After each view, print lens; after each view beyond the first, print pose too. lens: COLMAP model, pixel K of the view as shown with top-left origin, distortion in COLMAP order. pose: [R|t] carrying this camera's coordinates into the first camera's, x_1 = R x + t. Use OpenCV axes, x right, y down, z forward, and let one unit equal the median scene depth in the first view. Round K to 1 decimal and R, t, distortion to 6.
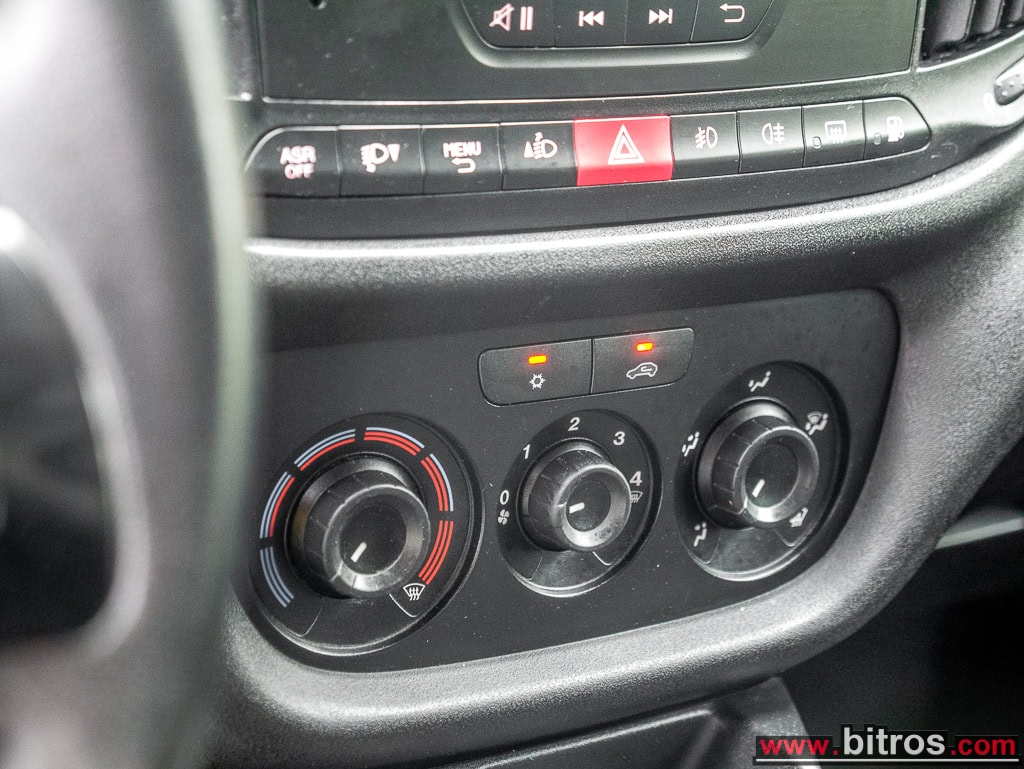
lens RADIAL K [[1994.5, 0, 512.0], [0, 1994.5, 384.5], [0, 0, 1]] dist [0.094208, 0.582395]
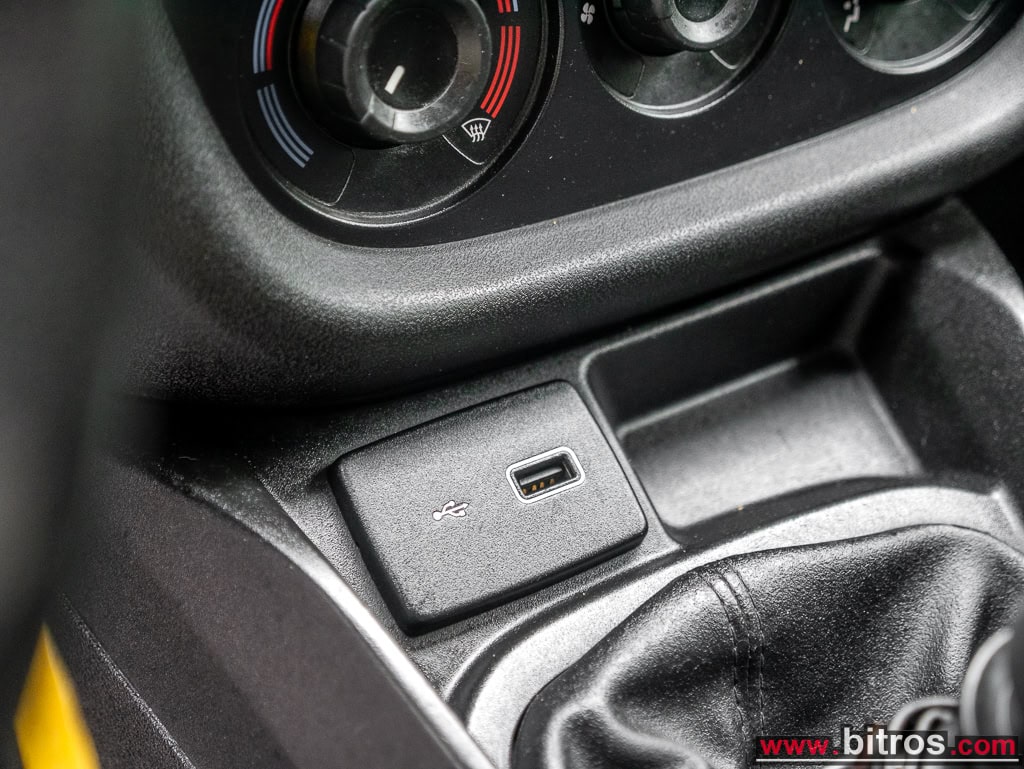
lens RADIAL K [[1994.5, 0, 512.0], [0, 1994.5, 384.5], [0, 0, 1]] dist [0.094208, 0.582395]
pose [[0.993906, -0.106323, -0.029086, -0.025039], [0.110013, 0.973324, 0.201341, 0.048969], [0.006903, -0.203314, 0.979089, 0.269261]]
